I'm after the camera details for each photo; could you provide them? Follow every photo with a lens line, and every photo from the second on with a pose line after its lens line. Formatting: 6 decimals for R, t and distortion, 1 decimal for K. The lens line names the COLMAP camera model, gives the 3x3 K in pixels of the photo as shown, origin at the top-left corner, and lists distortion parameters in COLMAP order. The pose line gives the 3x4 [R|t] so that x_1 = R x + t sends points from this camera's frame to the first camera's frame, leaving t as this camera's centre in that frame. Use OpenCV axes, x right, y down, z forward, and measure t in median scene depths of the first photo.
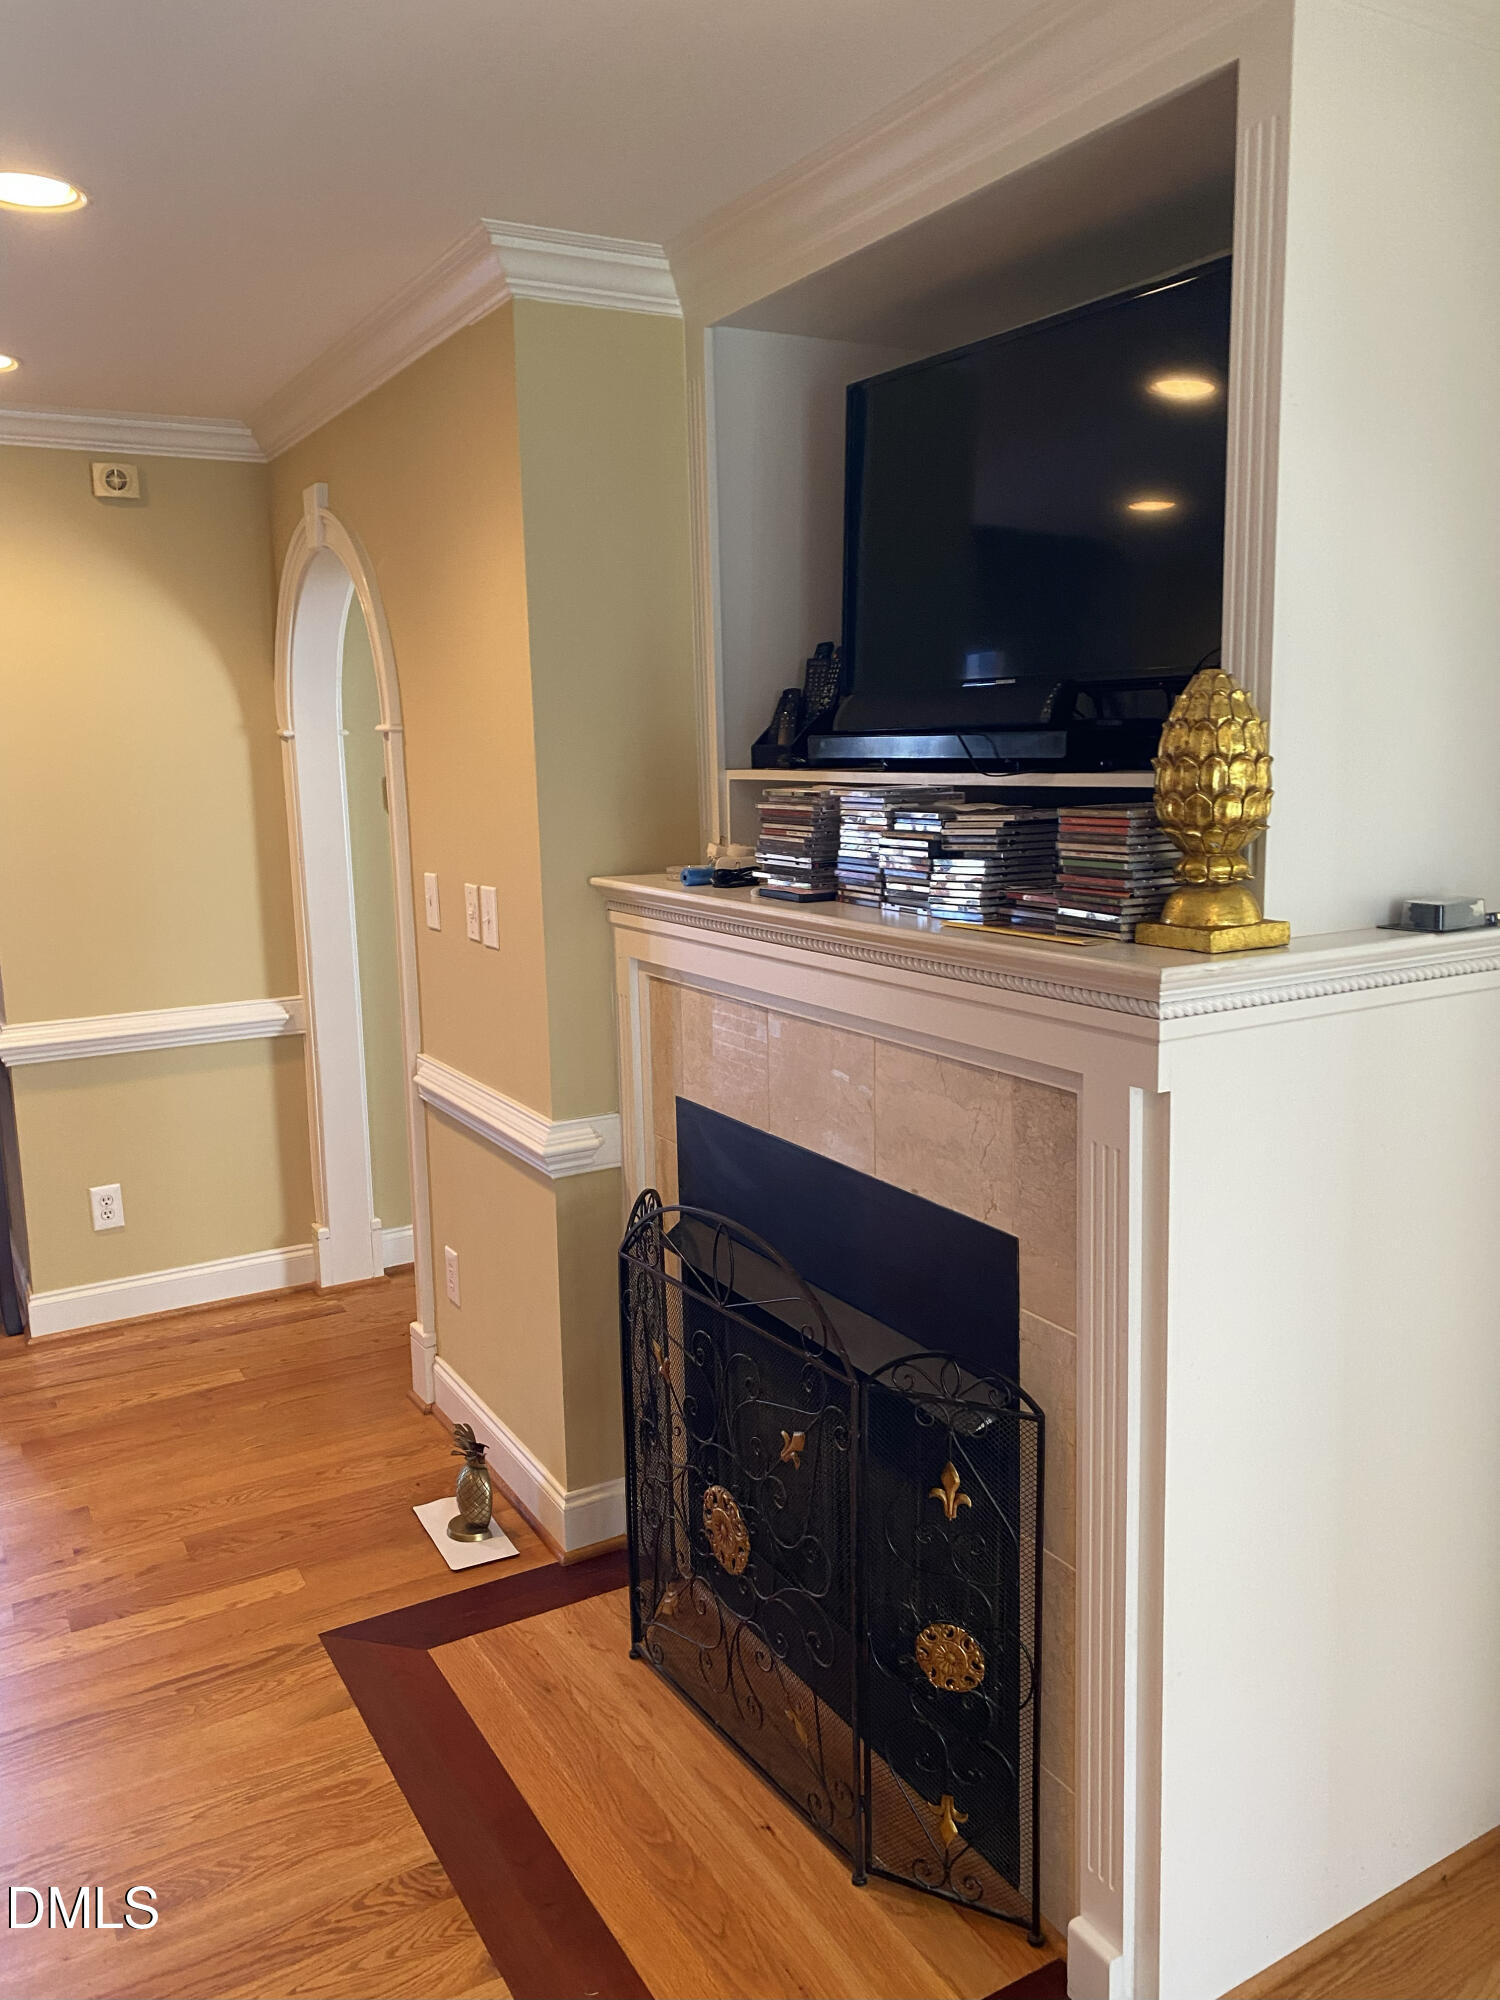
lens RADIAL K [[1525.4, 0, 770.3], [0, 1525.4, 990.5], [0, 0, 1]] dist [0.041099, -0.031717]
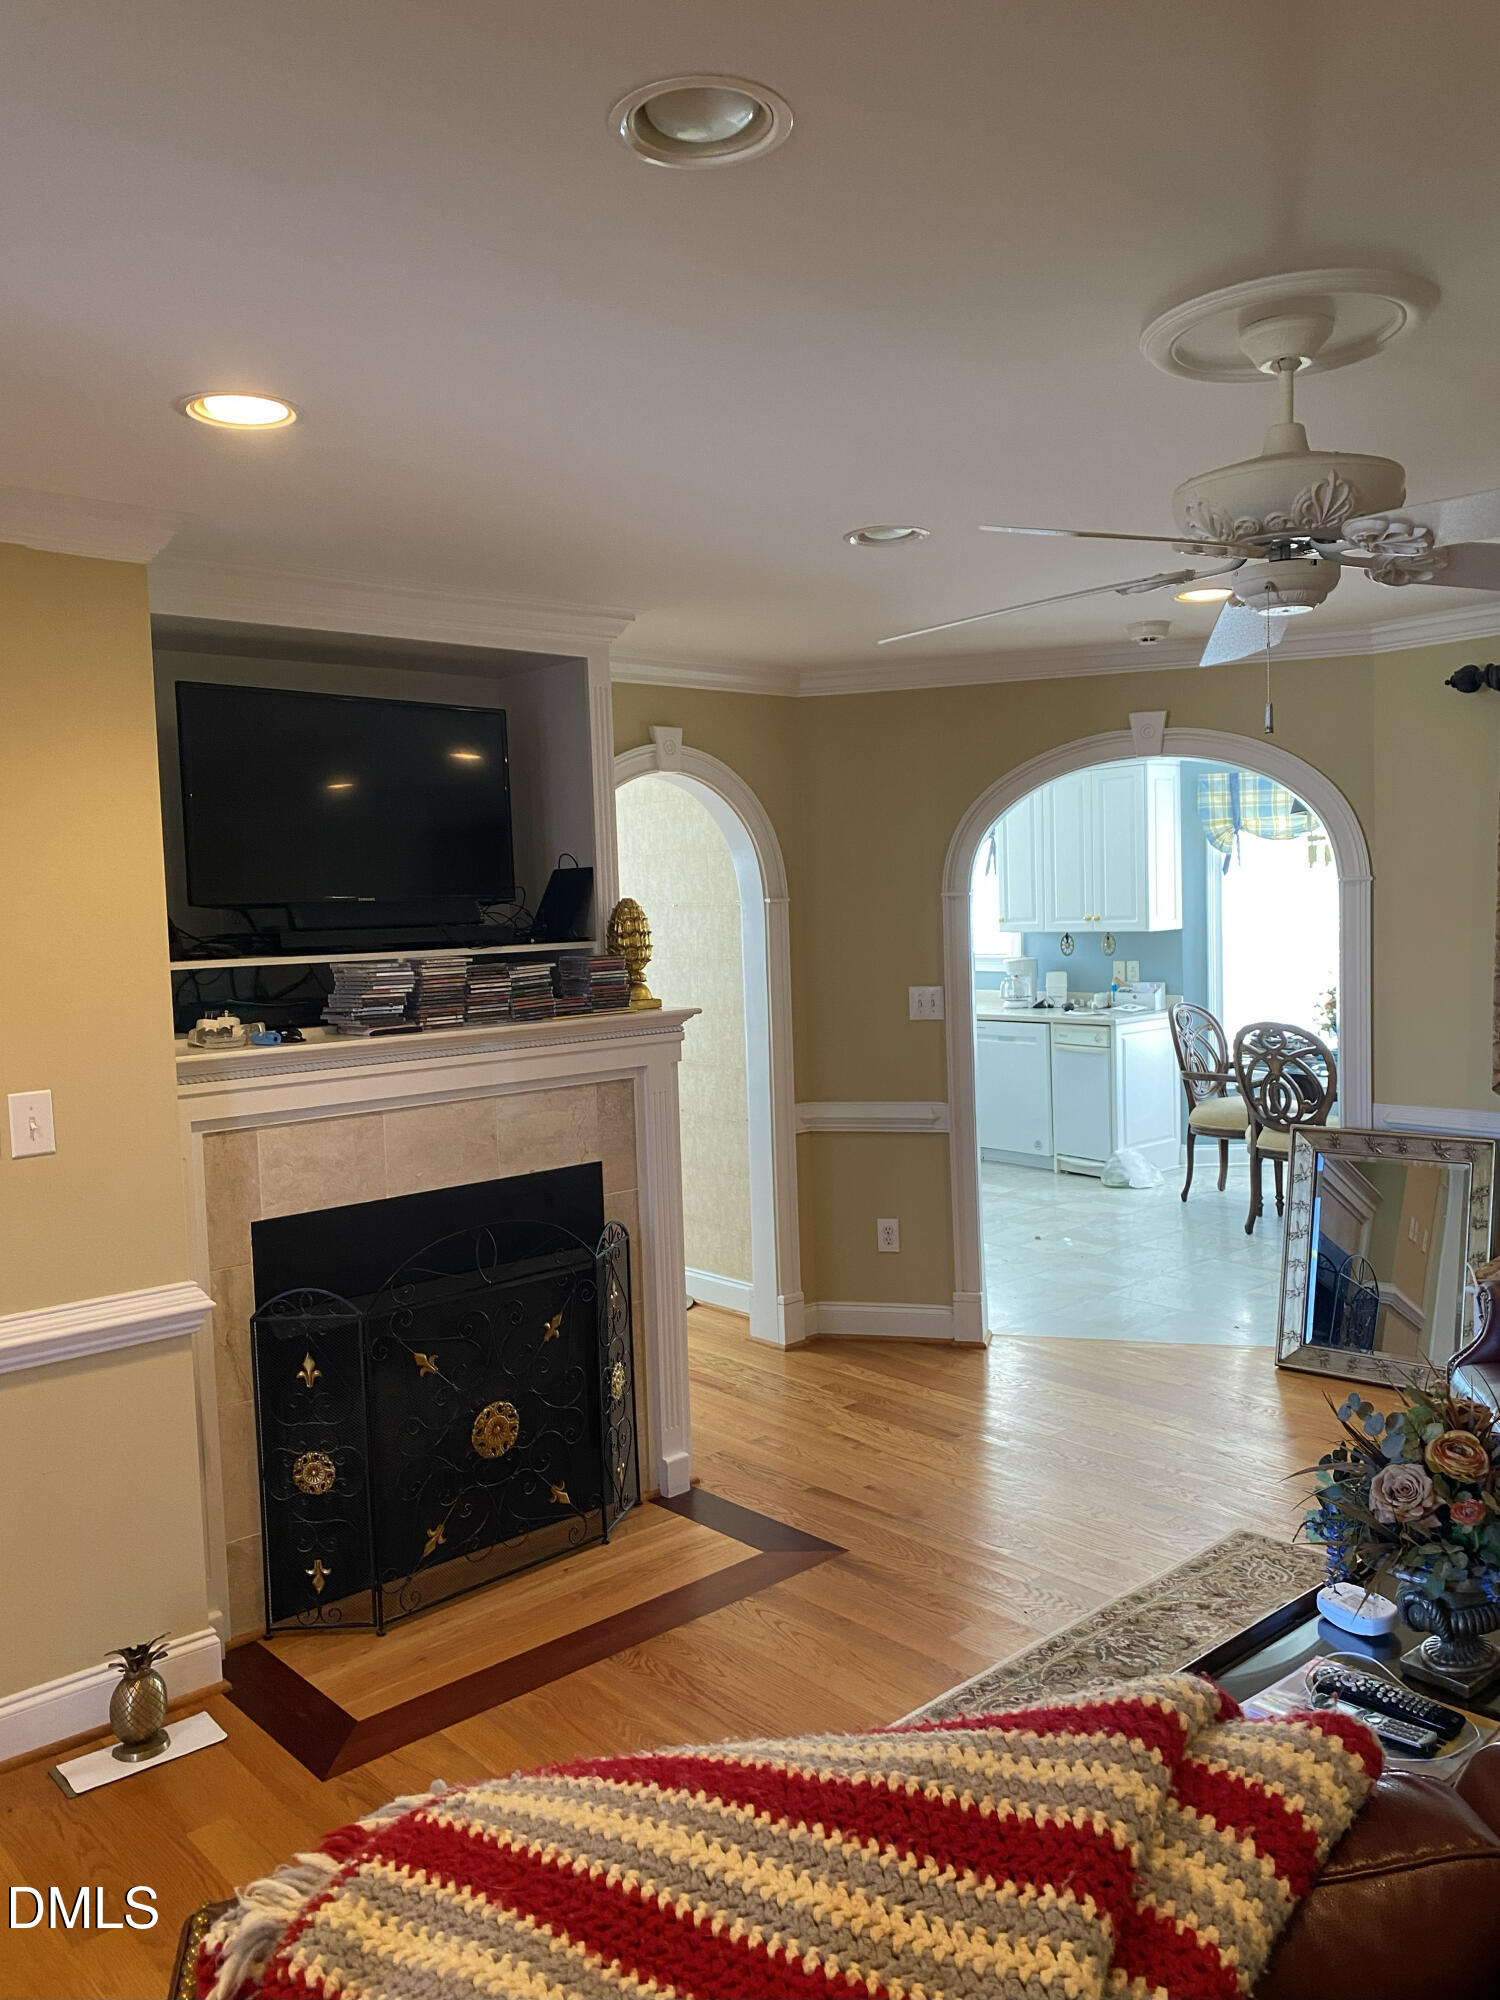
lens RADIAL K [[1525.4, 0, 747.2], [0, 1525.4, 989.1], [0, 0, 1]] dist [0.041099, -0.031717]
pose [[-0.186689, -0.030457, 0.981947, -1.588715], [0.194833, 0.978519, 0.067393, -0.141400], [-0.962906, 0.203897, -0.176744, 0.936292]]
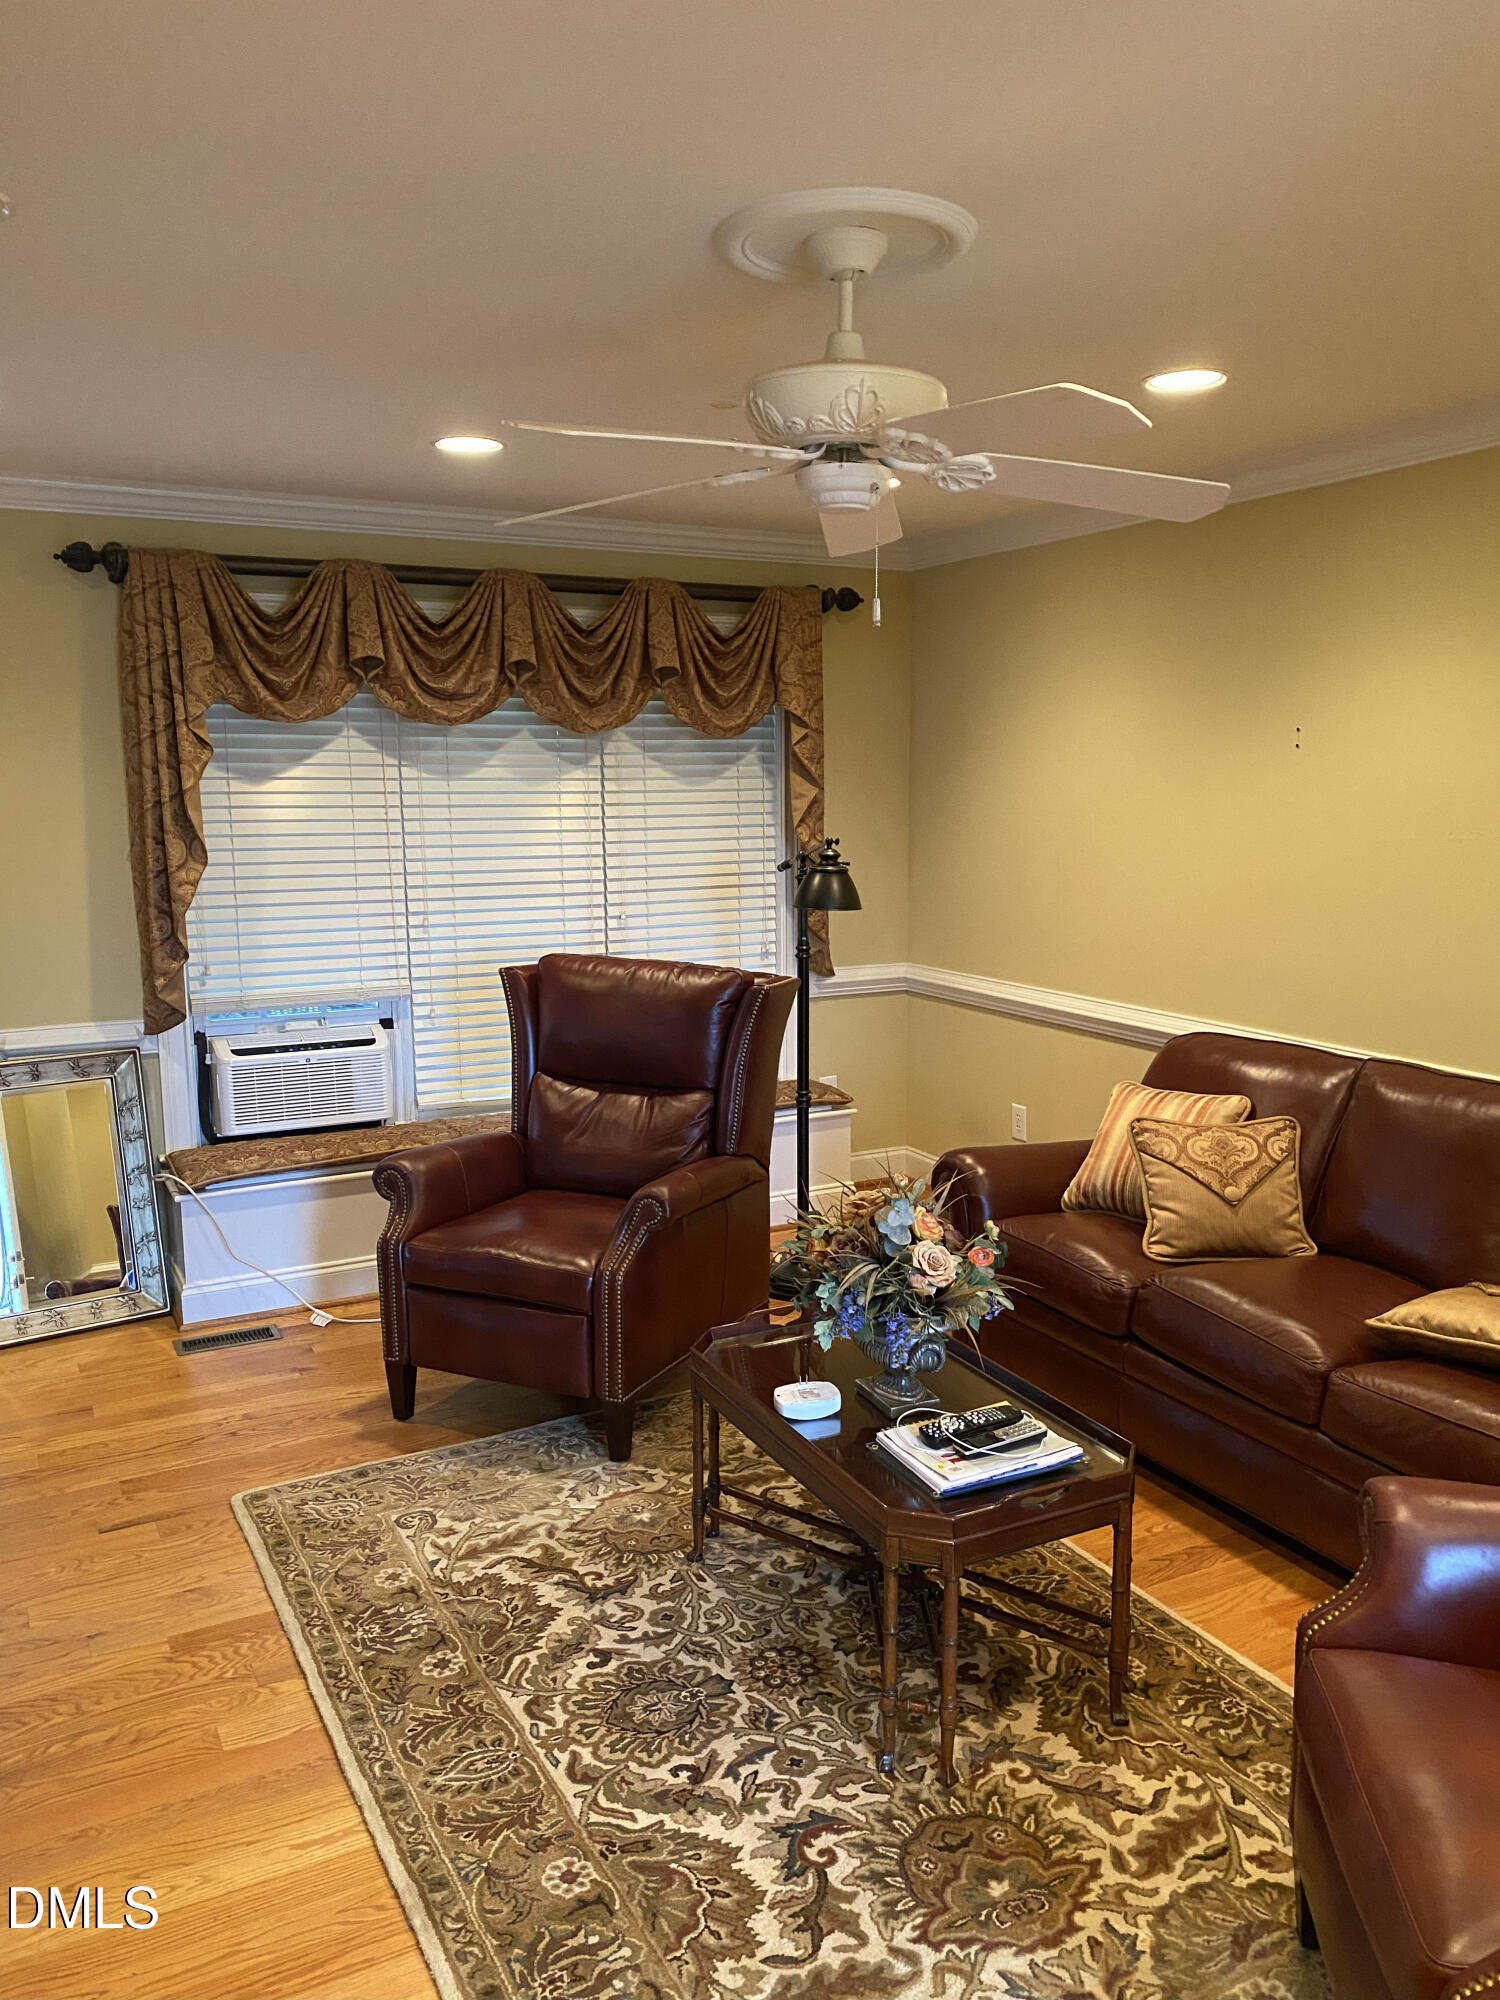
lens RADIAL K [[1525.4, 0, 762.2], [0, 1525.4, 1004.2], [0, 0, 1]] dist [0.041099, -0.031717]
pose [[-0.998461, 0.020908, 0.051364, -0.691546], [0.035627, 0.951630, 0.305175, -0.242392], [-0.042499, 0.306535, -0.950910, 1.484470]]
